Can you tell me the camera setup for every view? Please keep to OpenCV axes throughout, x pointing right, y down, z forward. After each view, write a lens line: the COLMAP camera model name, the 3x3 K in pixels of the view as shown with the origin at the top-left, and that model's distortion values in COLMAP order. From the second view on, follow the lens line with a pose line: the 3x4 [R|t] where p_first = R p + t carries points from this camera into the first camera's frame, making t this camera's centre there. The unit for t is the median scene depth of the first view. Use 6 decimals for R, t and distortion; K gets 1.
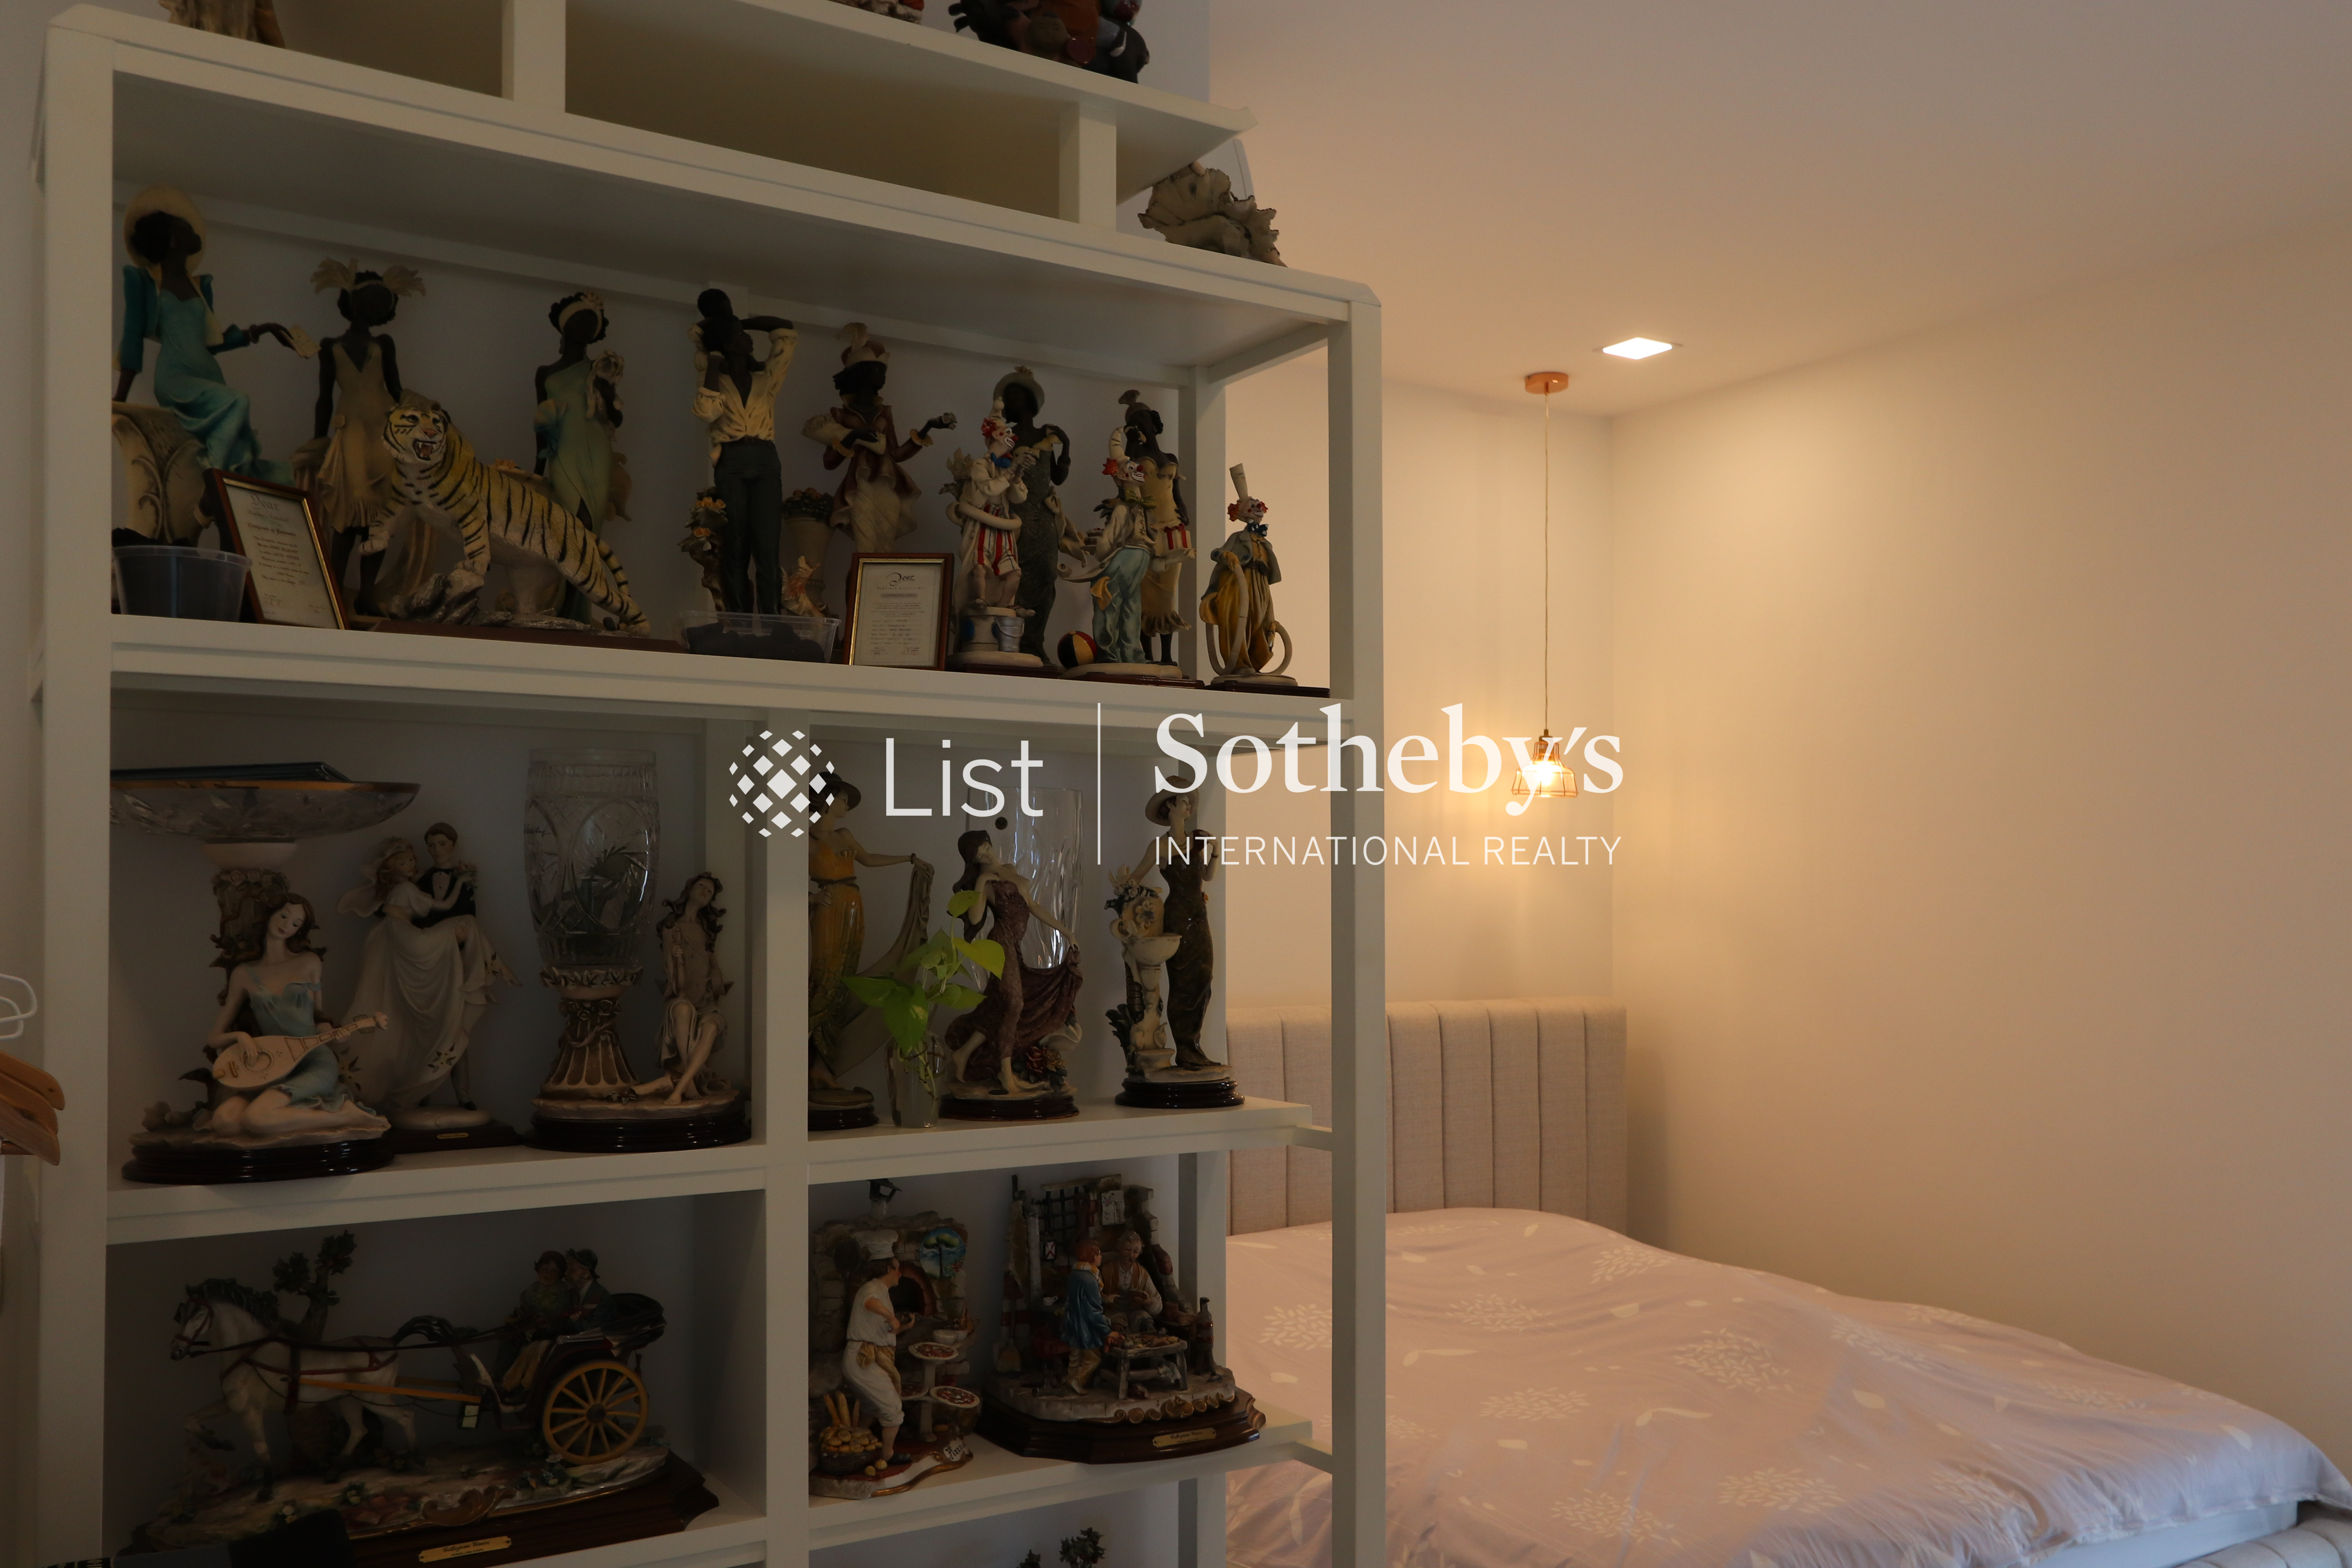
lens RADIAL K [[1921.0, 0, 1176.0], [0, 1921.0, 784.0], [0, 0, 1]] dist [-0.010244, 0.042963]
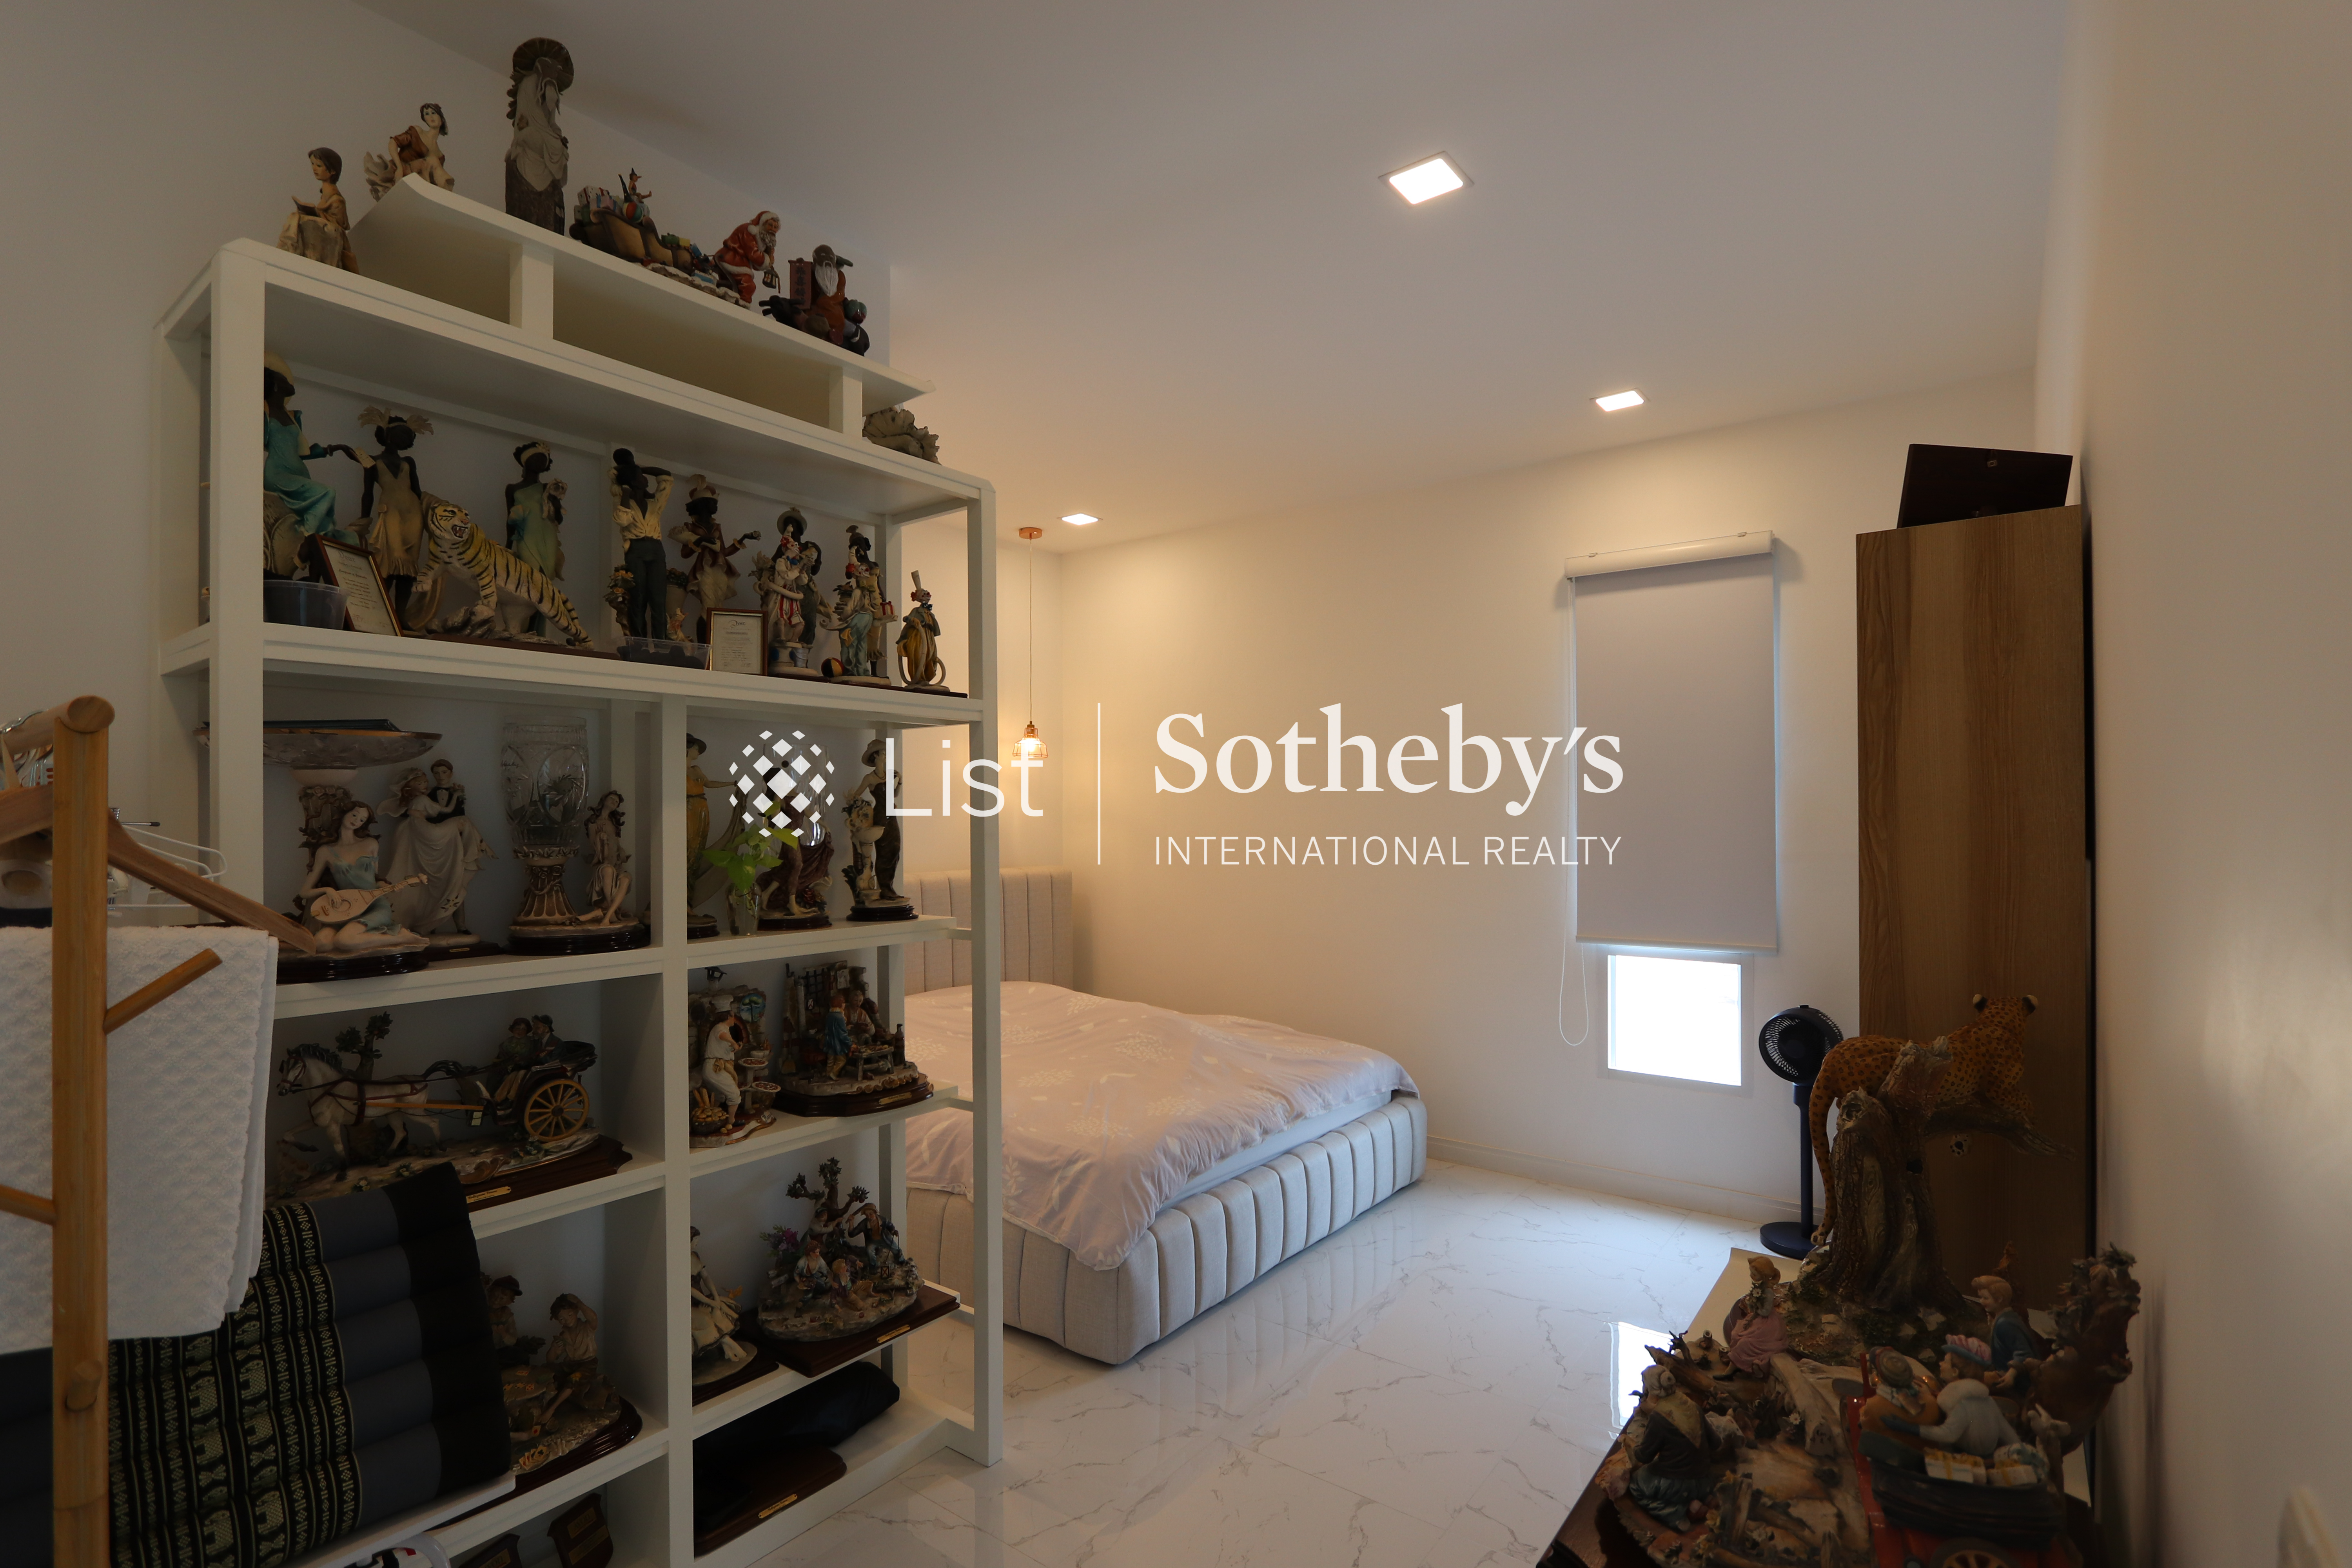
lens RADIAL K [[1109.5, 0, 1163.1], [0, 1109.5, 741.9], [0, 0, 1]] dist [-0.001485, -0.000051]
pose [[0.935706, 0.013774, 0.352512, -0.136005], [-0.009111, 0.999848, -0.014884, 0.013080], [-0.352663, 0.010715, 0.935689, -0.087762]]
